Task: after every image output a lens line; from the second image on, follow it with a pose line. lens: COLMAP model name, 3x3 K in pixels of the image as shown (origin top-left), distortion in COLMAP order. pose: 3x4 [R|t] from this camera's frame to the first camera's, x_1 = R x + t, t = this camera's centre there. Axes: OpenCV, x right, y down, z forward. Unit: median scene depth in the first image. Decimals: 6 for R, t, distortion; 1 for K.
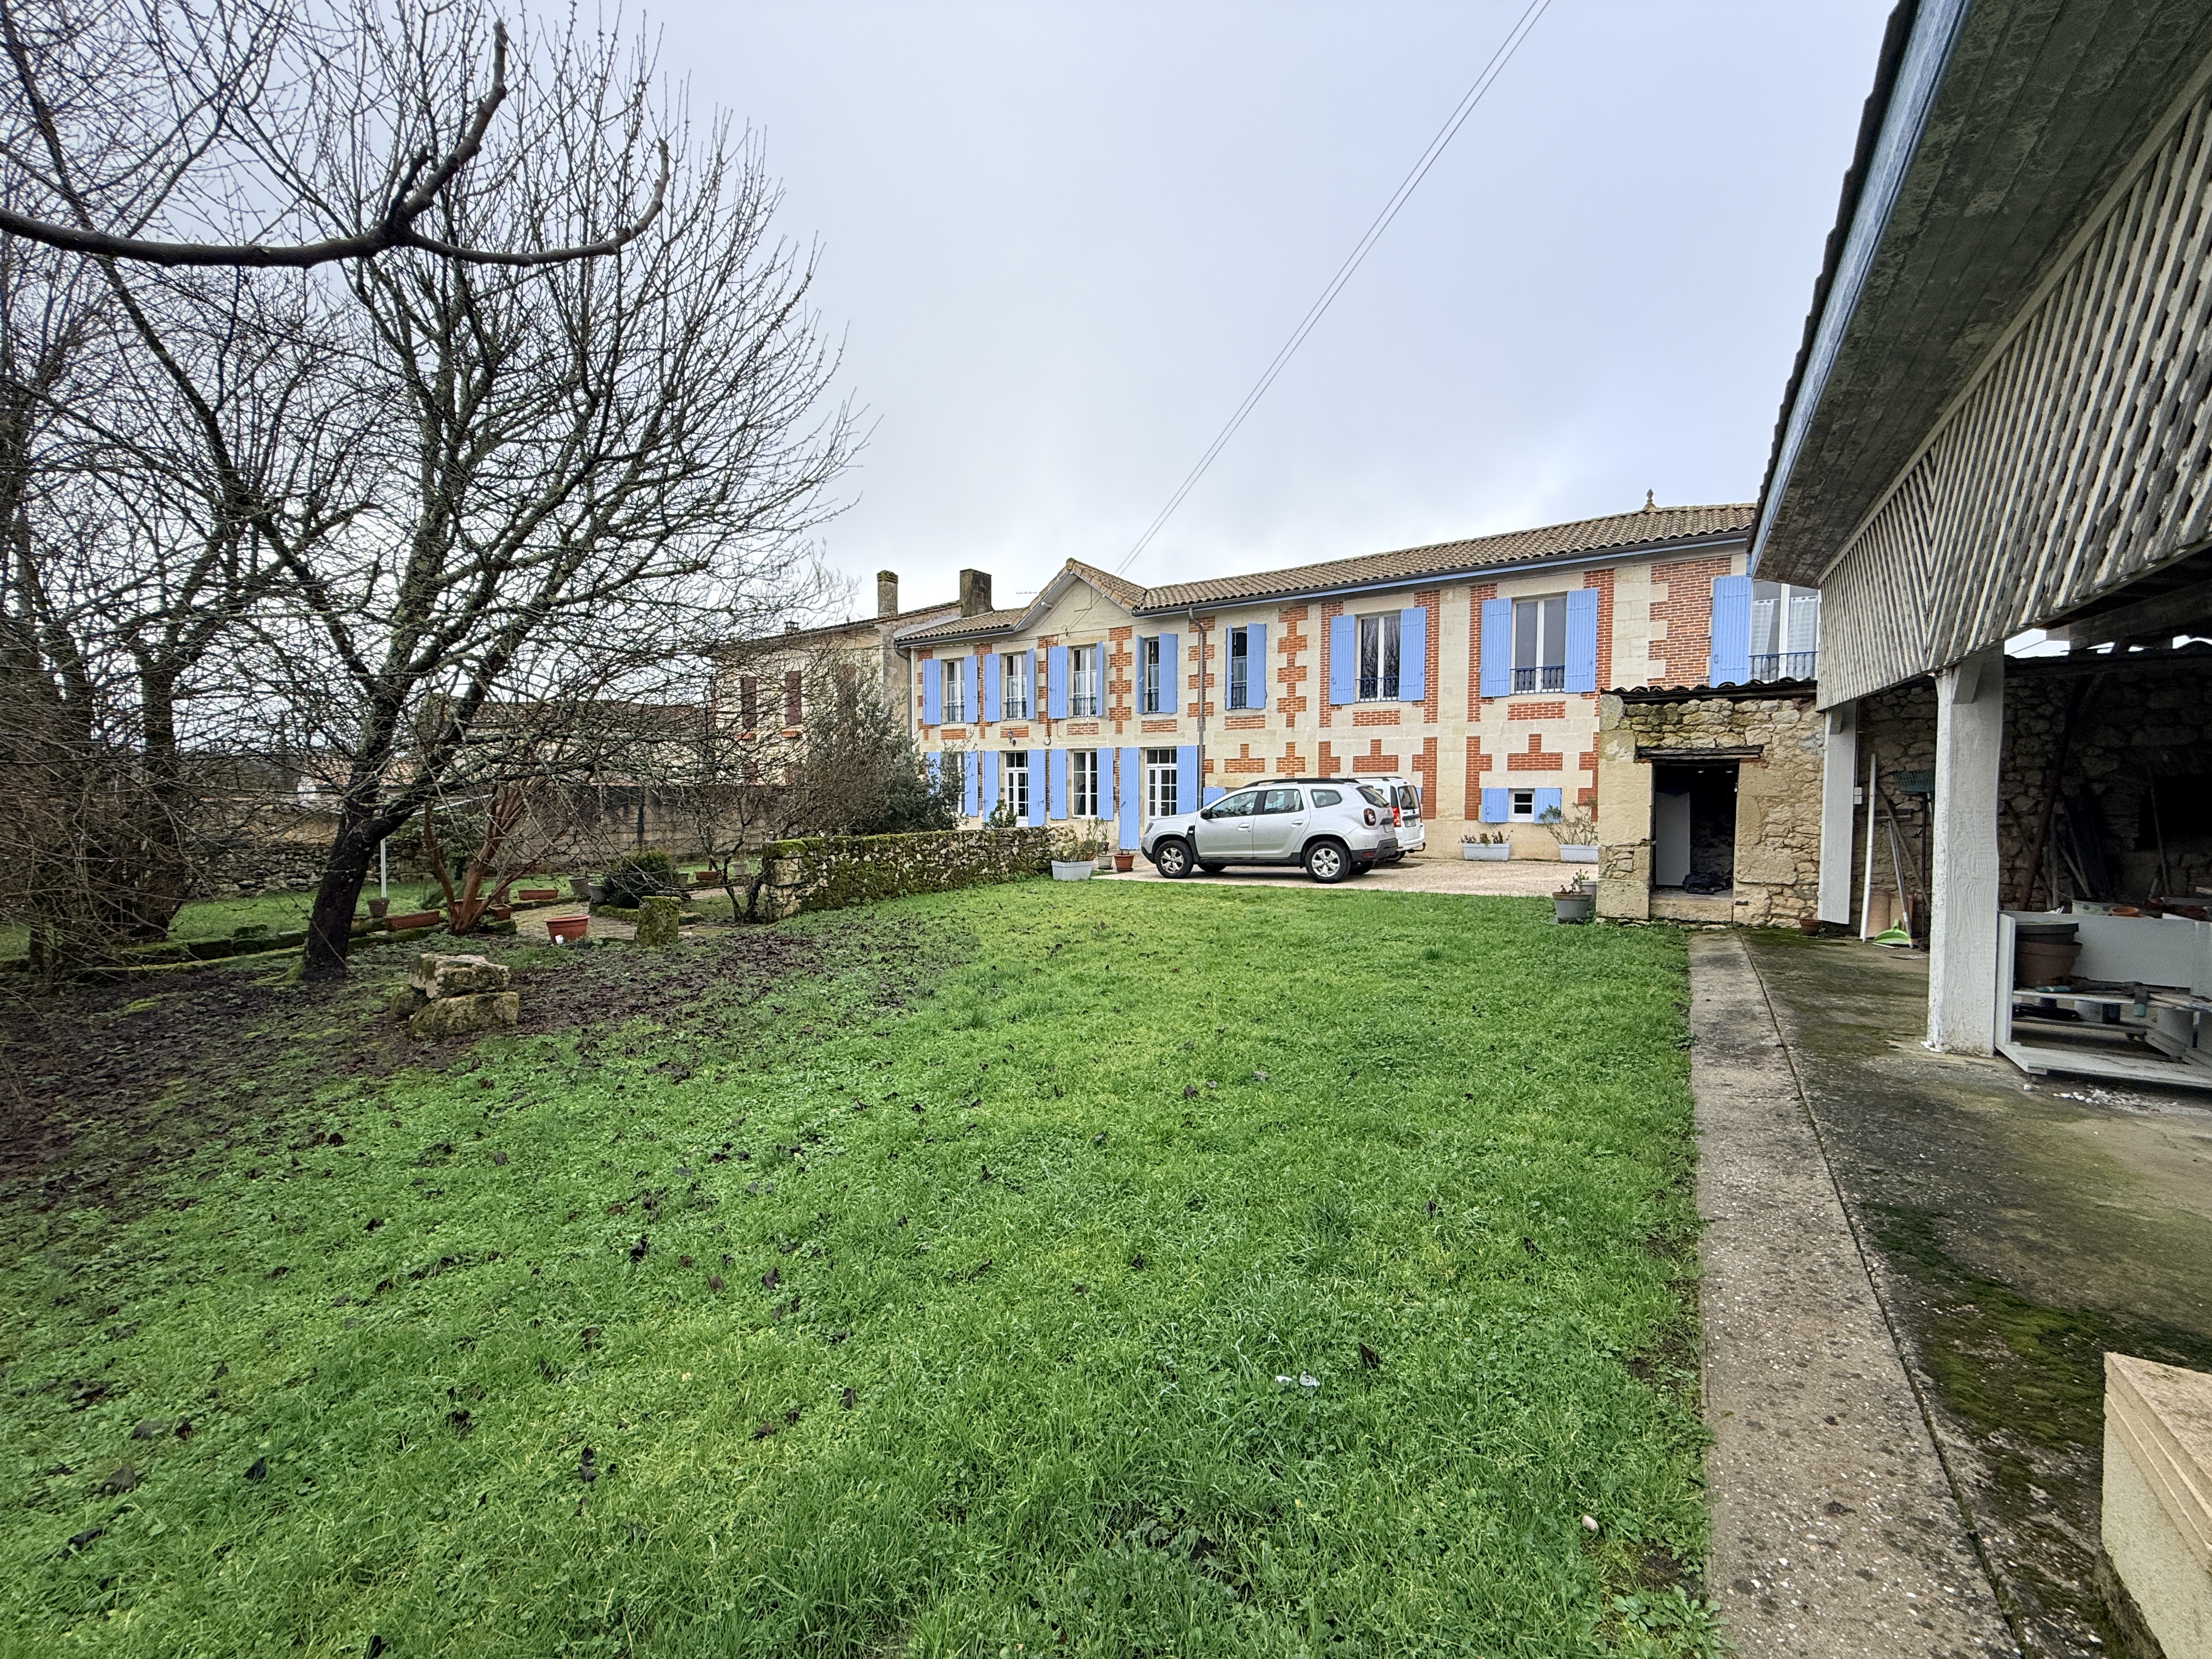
lens RADIAL K [[878.2, 0, 1111.8], [0, 878.2, 817.7], [0, 0, 1]] dist [-0.000064, 0.000168]
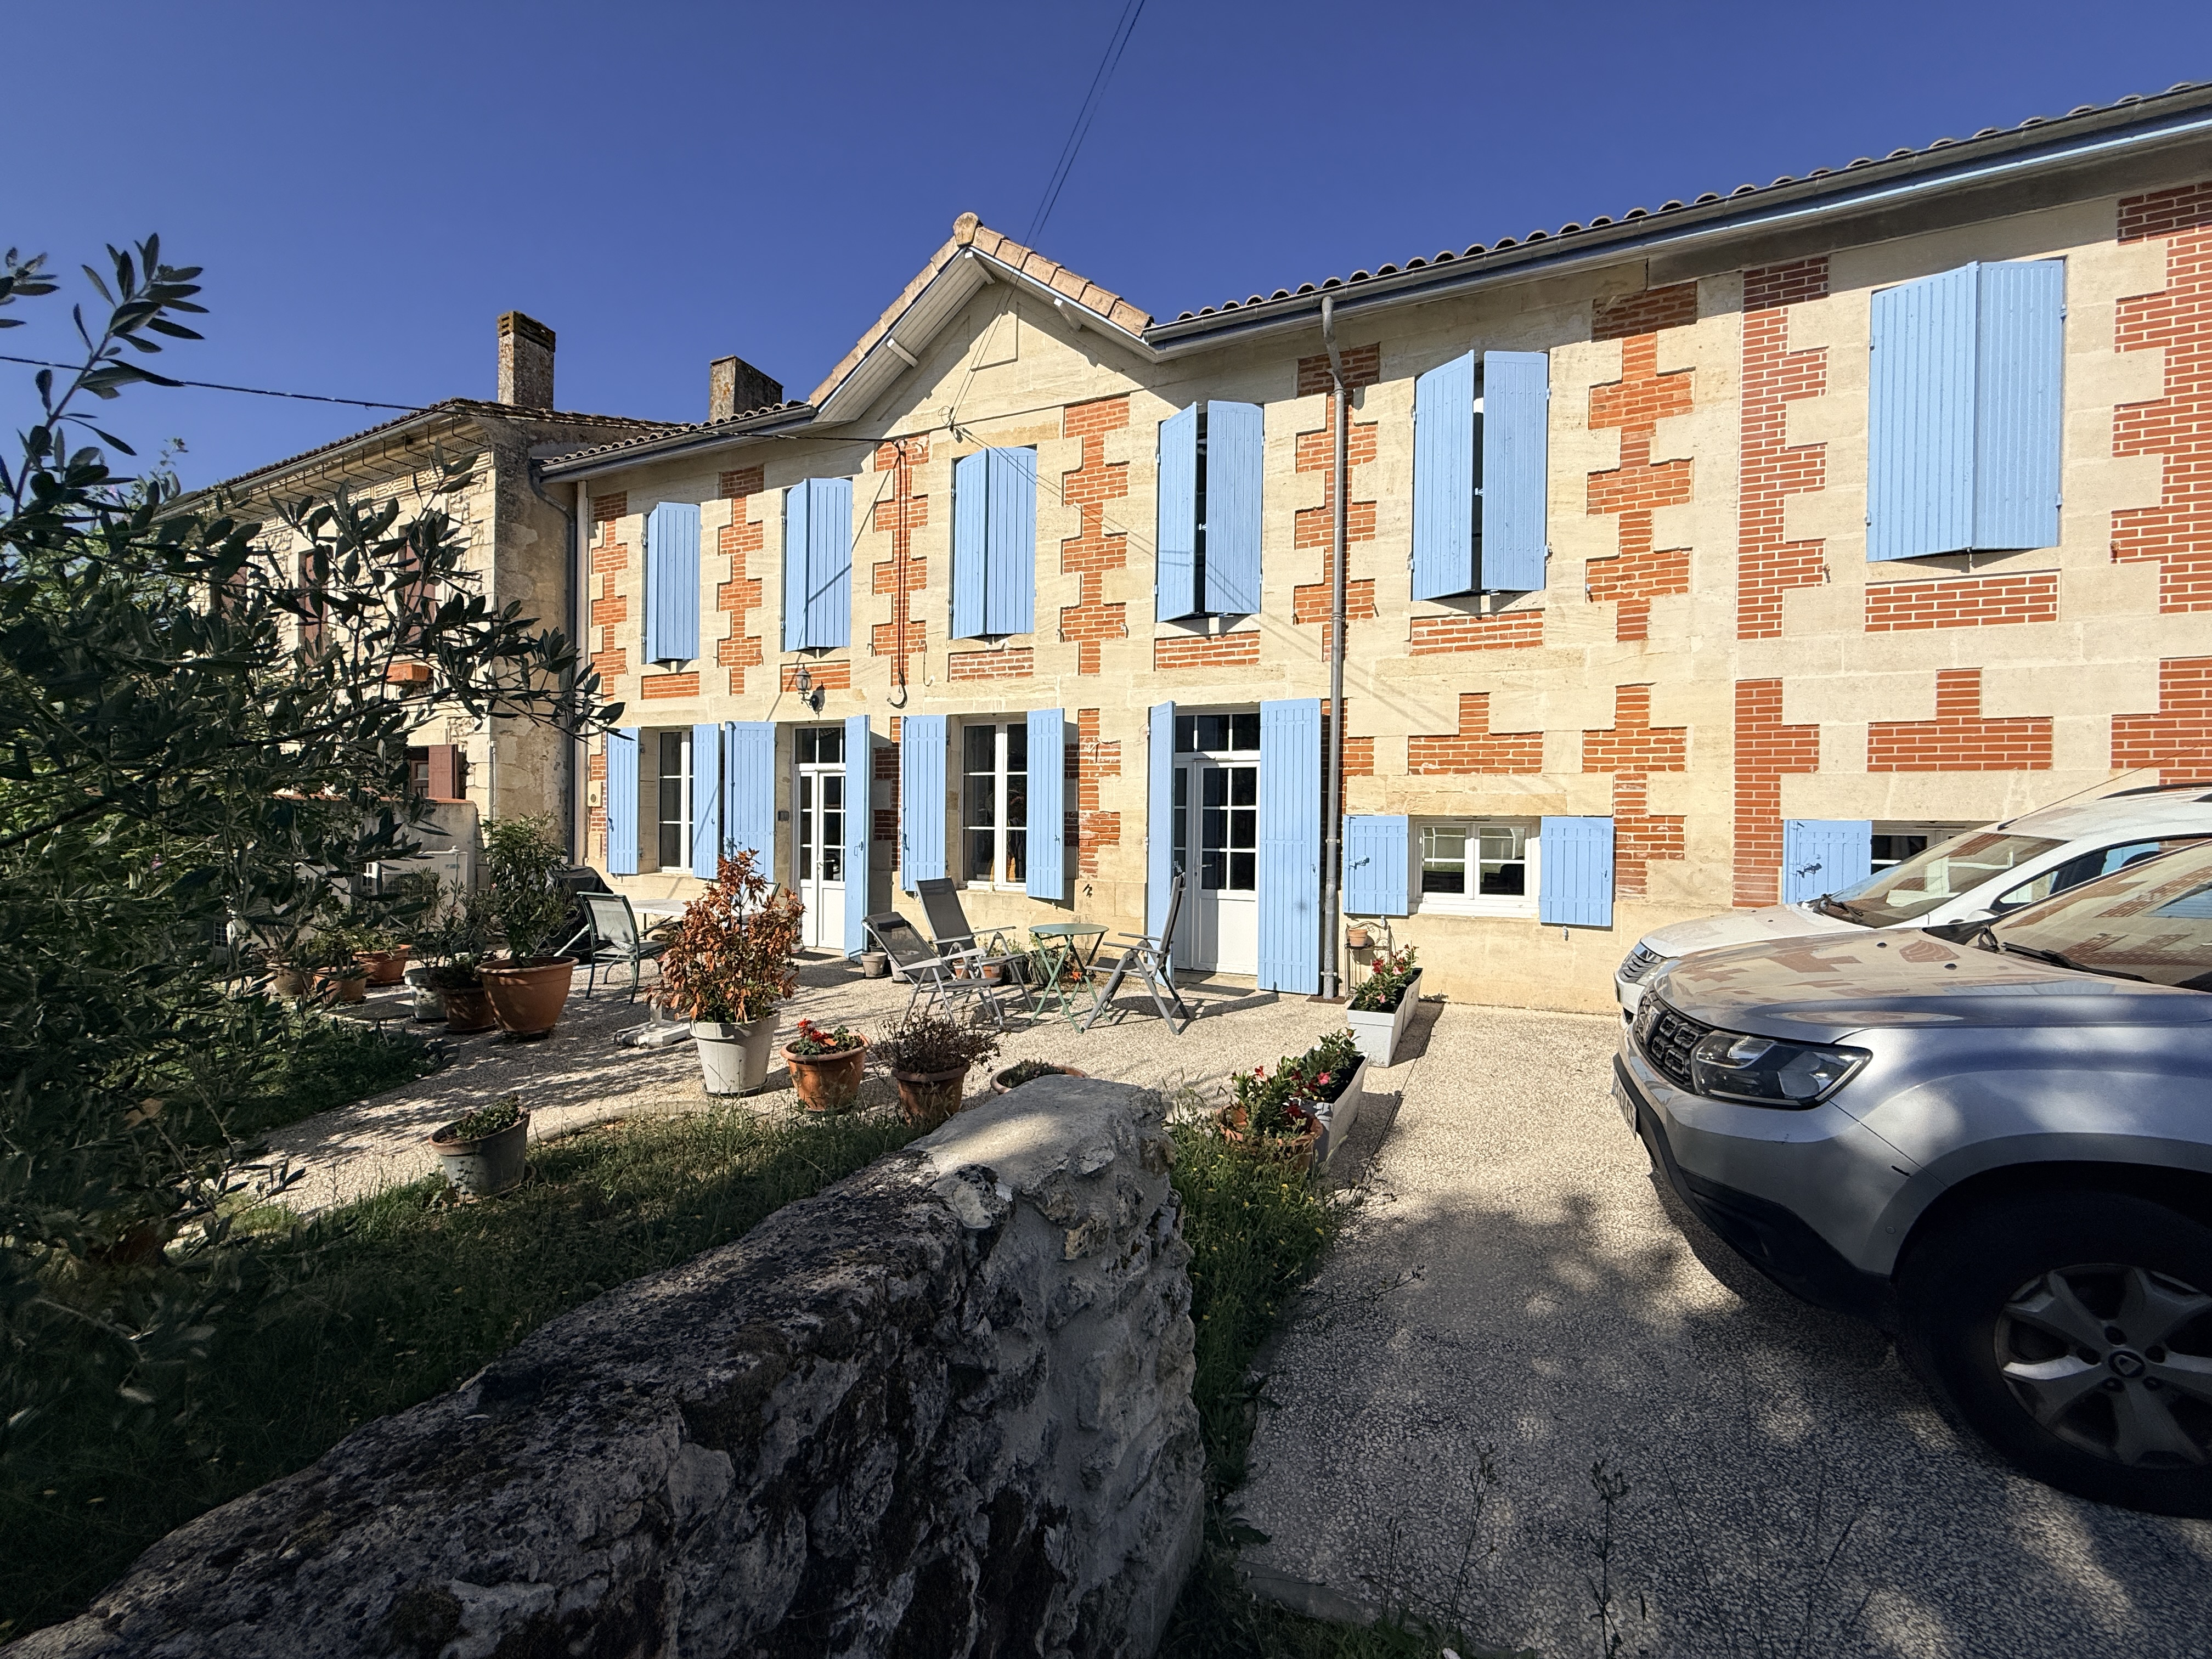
lens RADIAL K [[878.2, 0, 1111.8], [0, 878.2, 817.7], [0, 0, 1]] dist [-0.000064, 0.000168]
pose [[0.984731, 0.006354, 0.173967, -0.049964], [-0.001368, 0.999585, -0.028760, -0.022114], [-0.174078, 0.028083, 0.984331, 0.639482]]
